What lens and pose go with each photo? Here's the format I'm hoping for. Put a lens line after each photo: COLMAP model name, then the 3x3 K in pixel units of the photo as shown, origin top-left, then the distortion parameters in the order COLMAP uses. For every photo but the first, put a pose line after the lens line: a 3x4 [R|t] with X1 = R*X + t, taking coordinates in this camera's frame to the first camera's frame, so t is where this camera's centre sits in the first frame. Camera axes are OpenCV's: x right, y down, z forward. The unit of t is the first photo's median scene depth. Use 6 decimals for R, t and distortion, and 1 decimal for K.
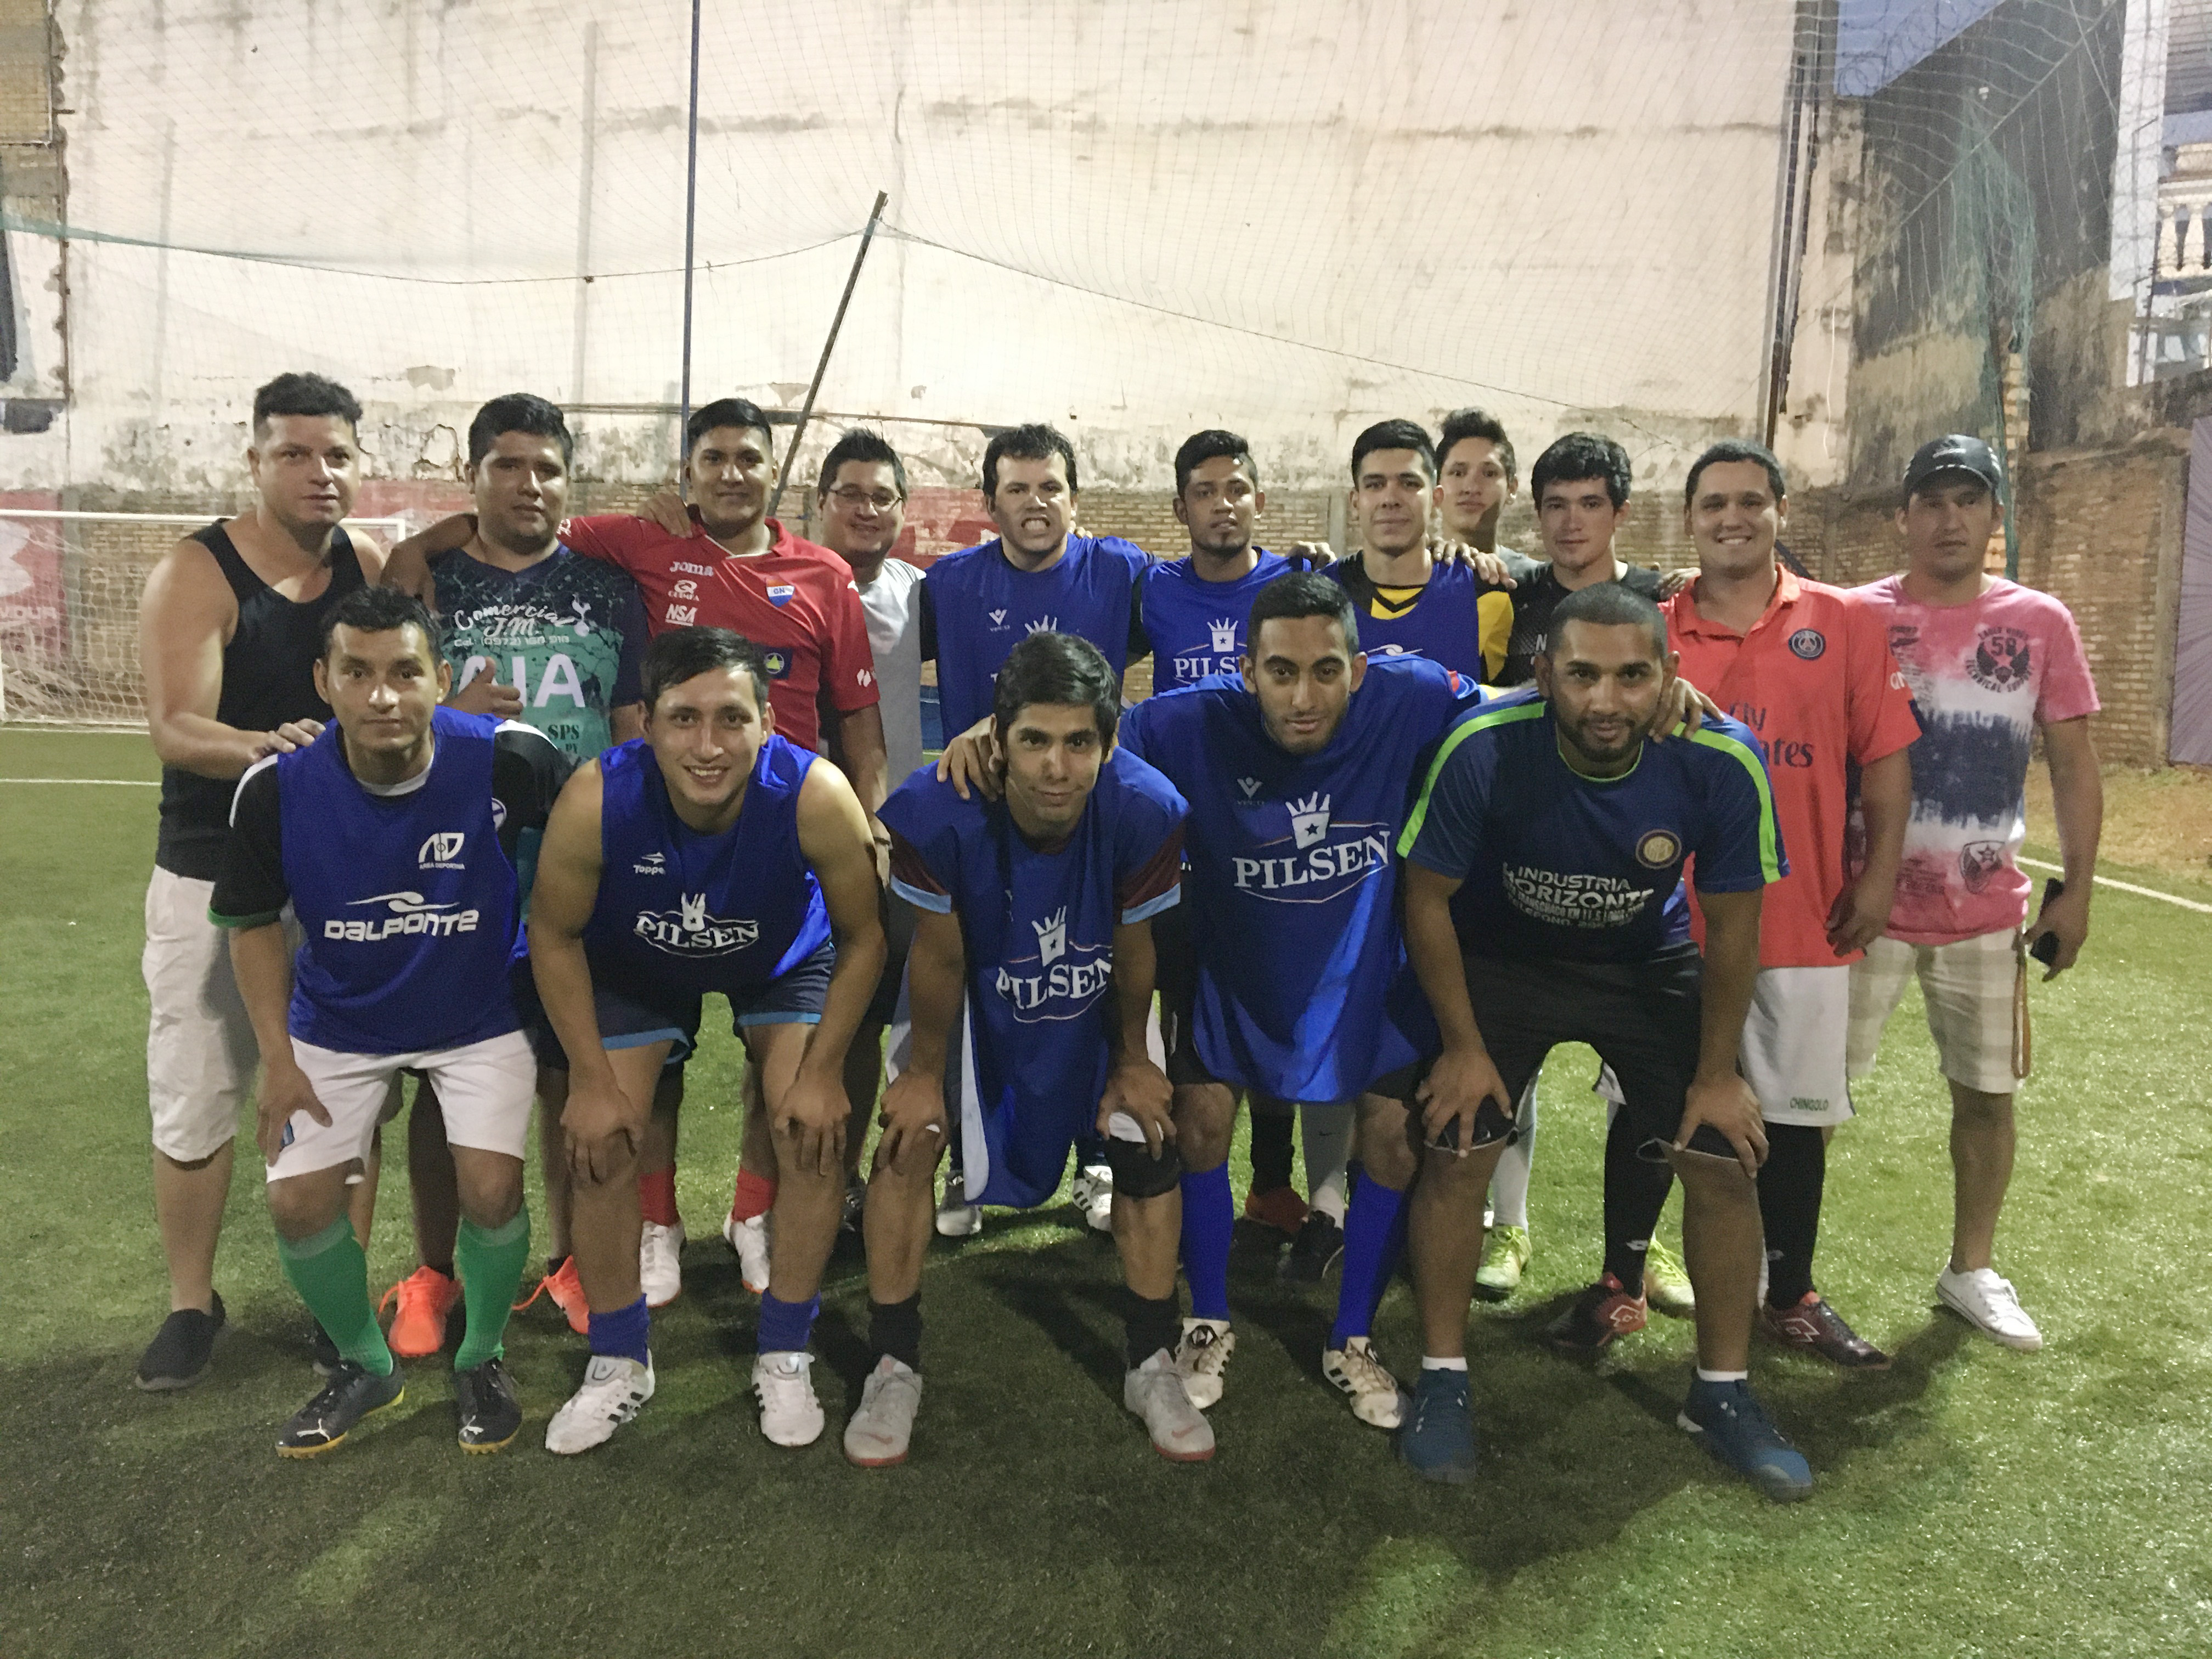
lens RADIAL K [[1875.6, 0, 1092.7], [0, 1875.6, 829.1], [0, 0, 1]] dist [0.081854, -0.109991]
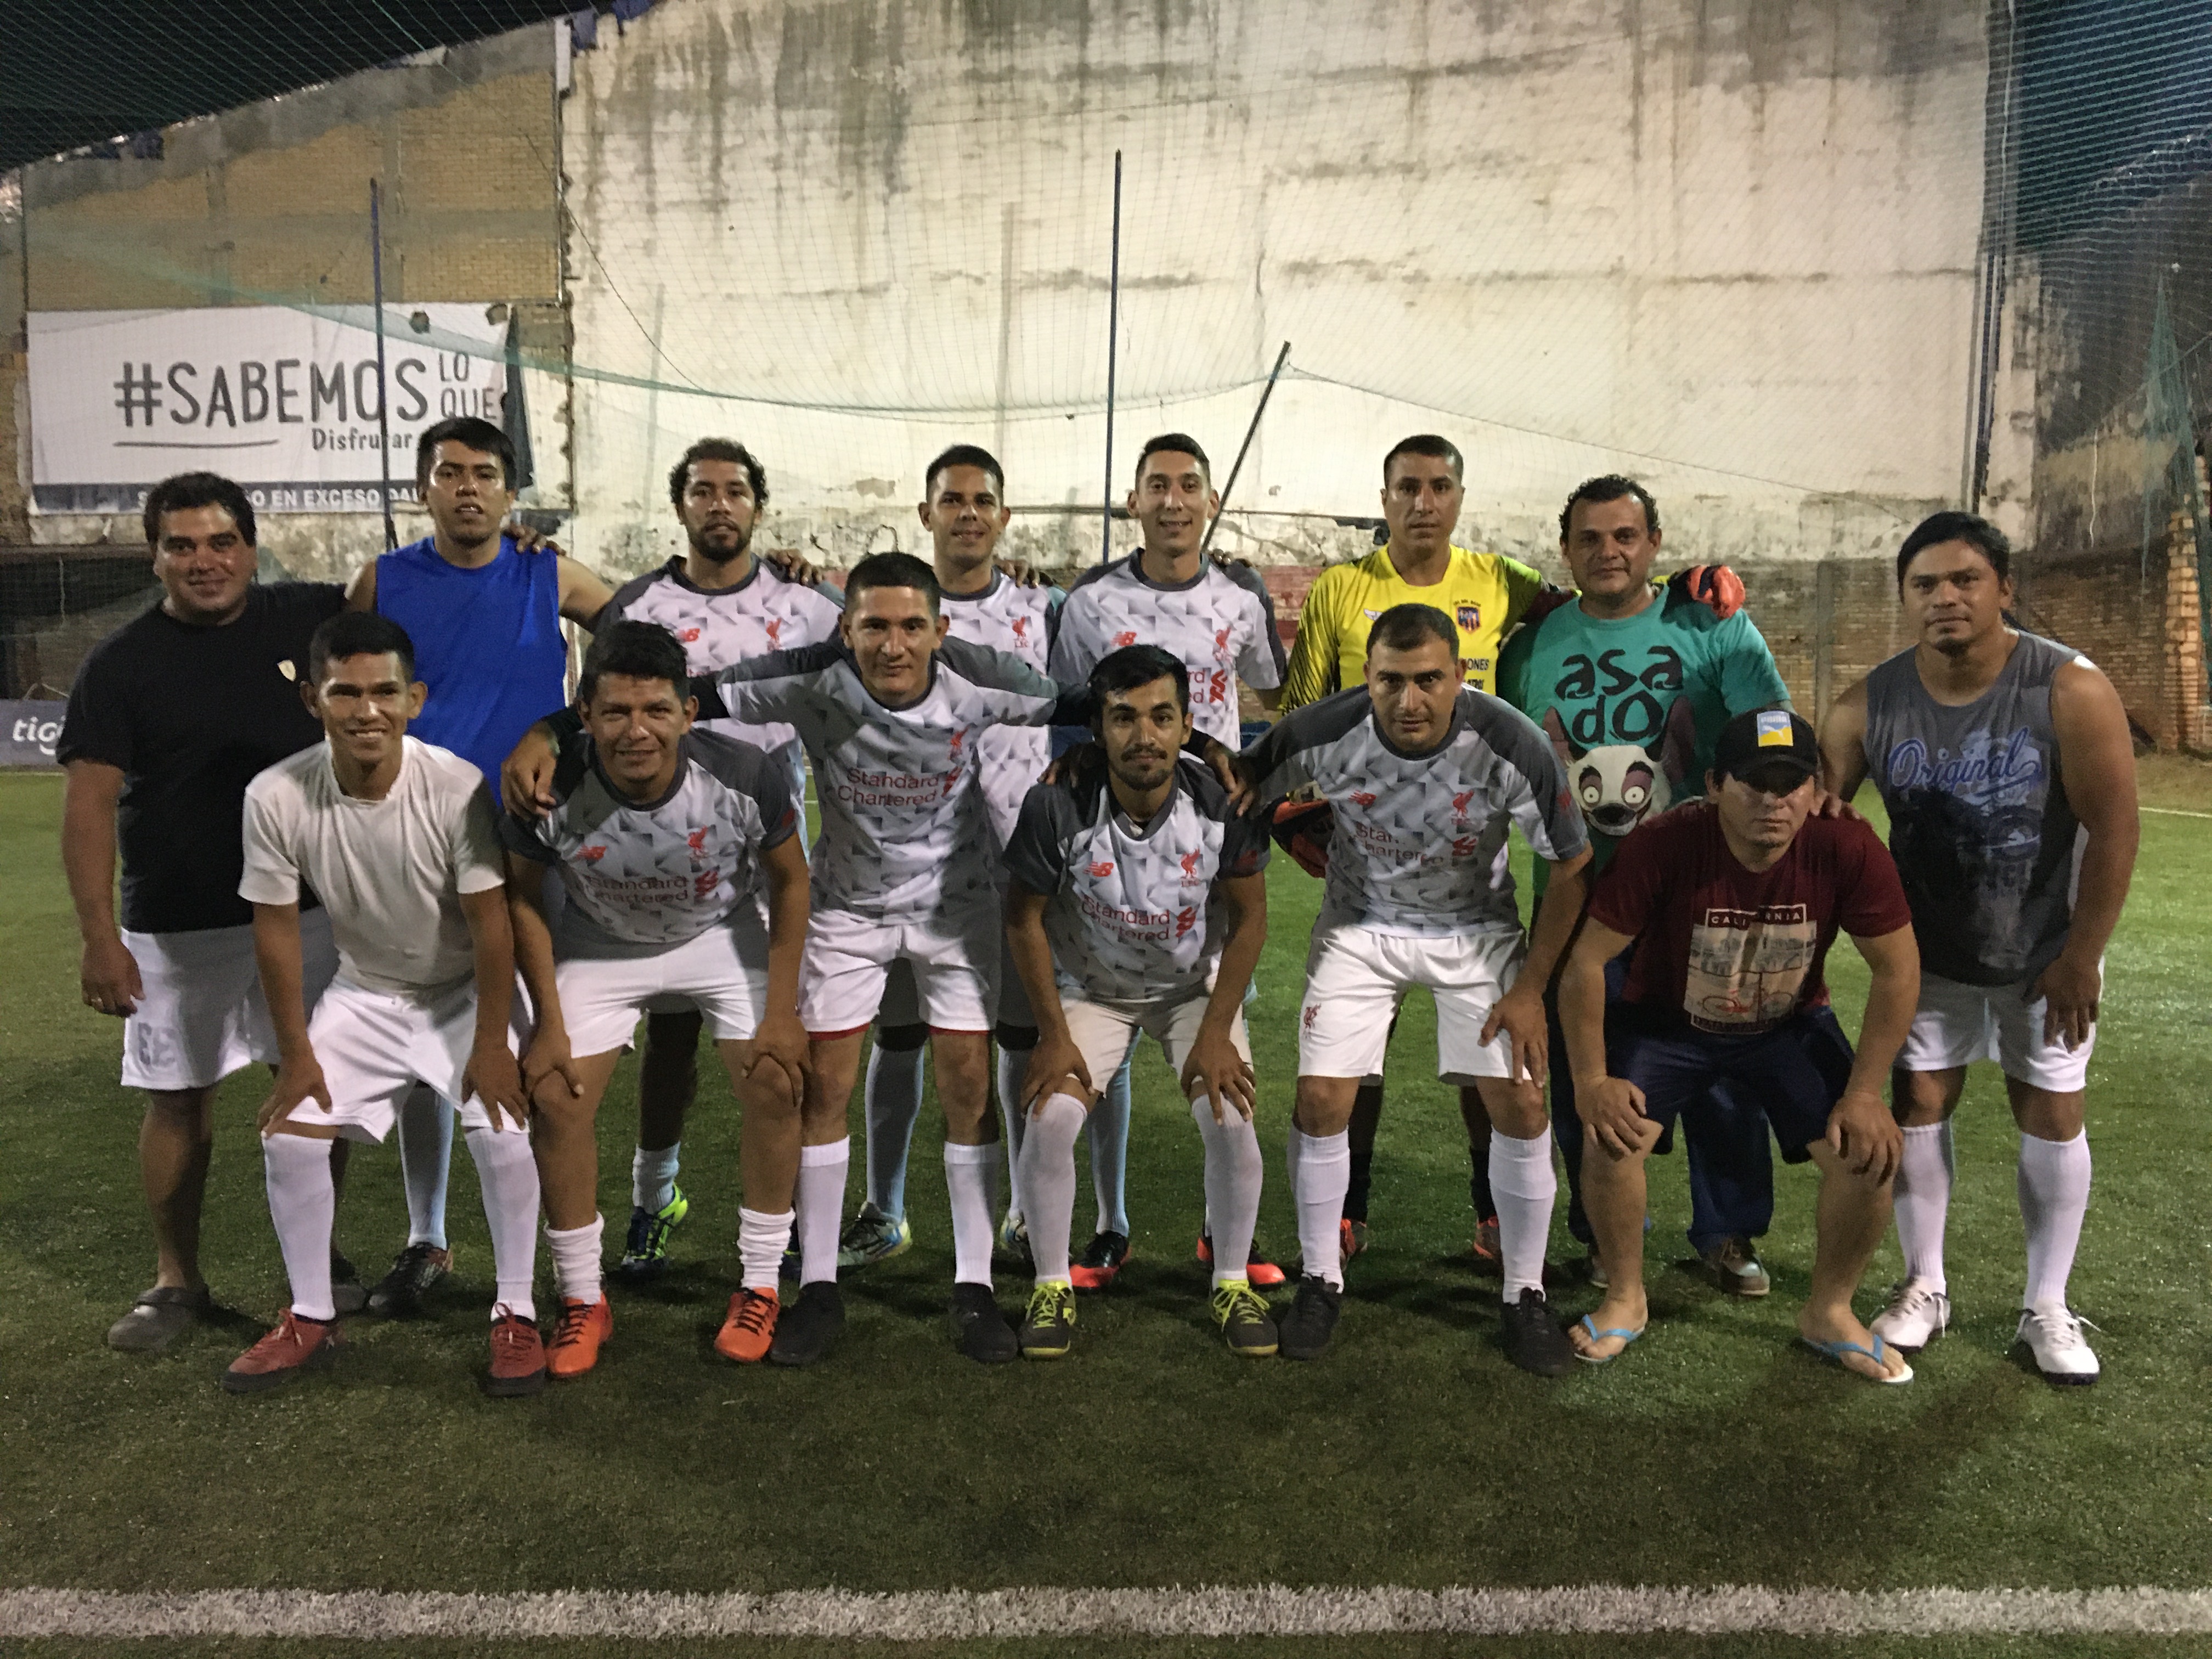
lens RADIAL K [[1875.6, 0, 1091.1], [0, 1875.6, 833.2], [0, 0, 1]] dist [0.081854, -0.109991]
pose [[0.999810, -0.019132, 0.003768, -0.227307], [0.019226, 0.999454, -0.026890, 0.026427], [-0.003251, 0.026957, 0.999631, -0.243500]]
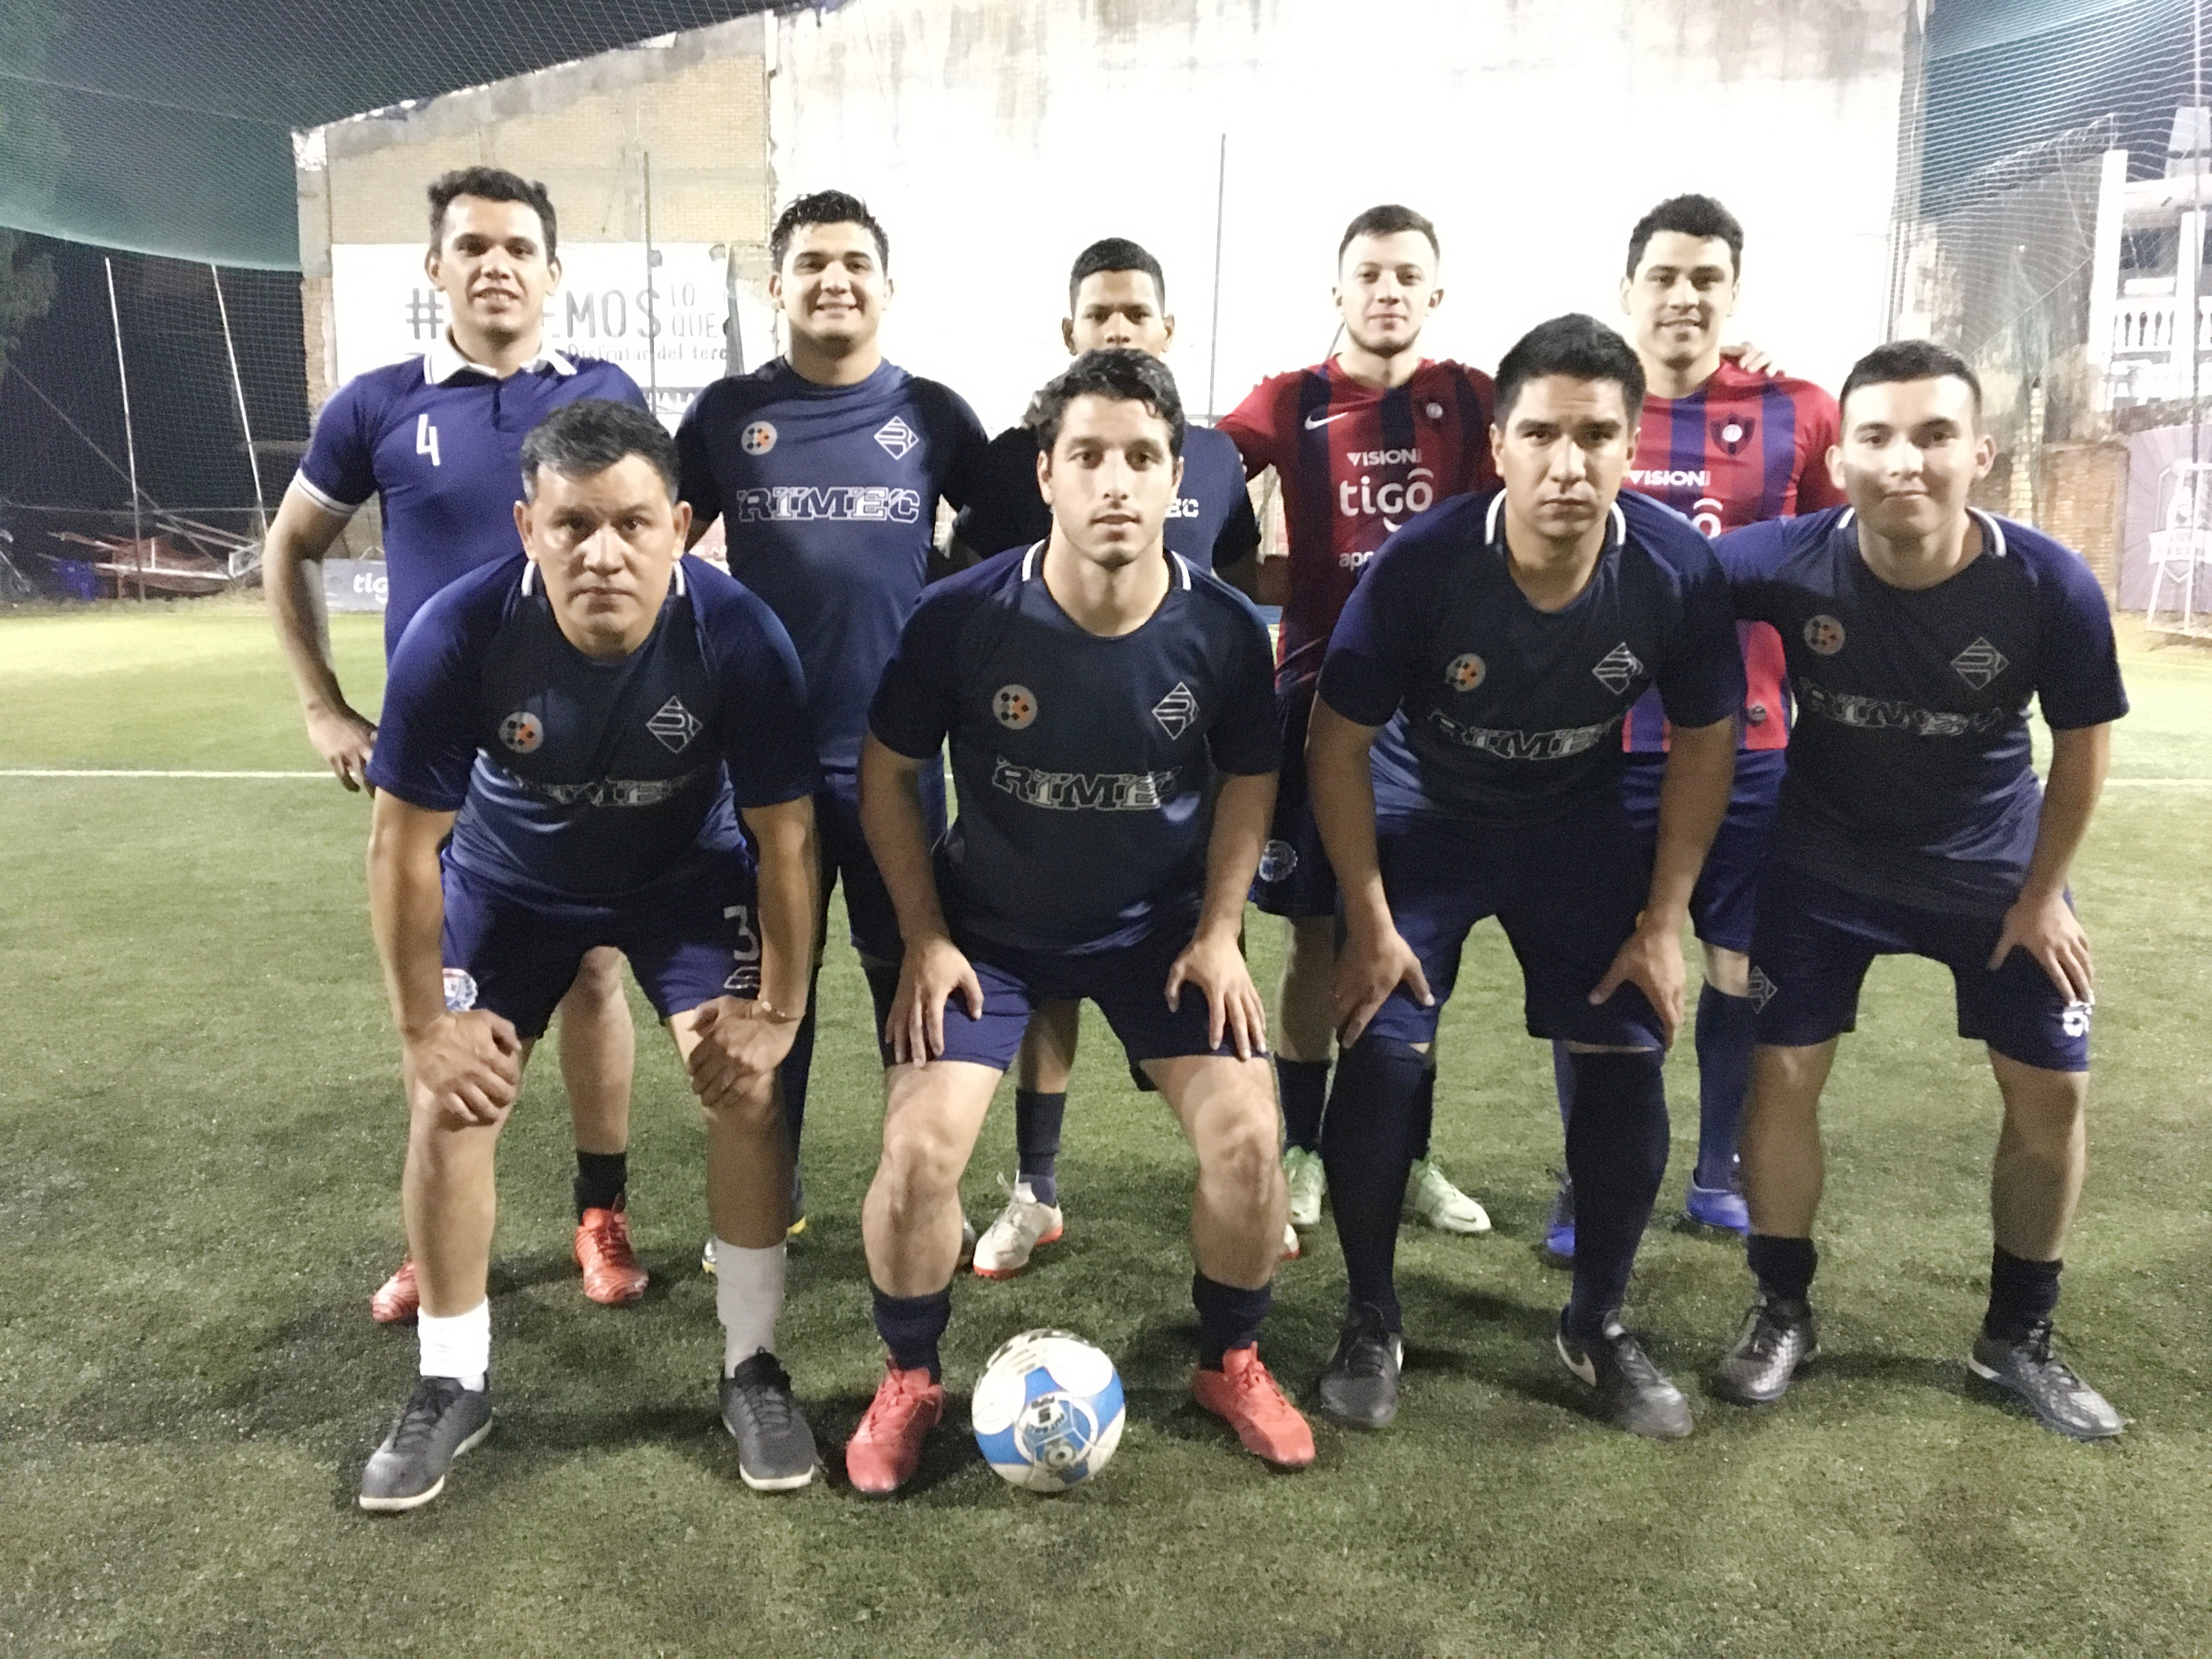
lens RADIAL K [[1875.6, 0, 1096.5], [0, 1875.6, 827.5], [0, 0, 1]] dist [0.081854, -0.109991]
pose [[0.999717, -0.013966, 0.019279, -0.338285], [0.013271, 0.999274, 0.035717, 0.068052], [-0.019764, -0.035451, 0.999176, -0.606232]]
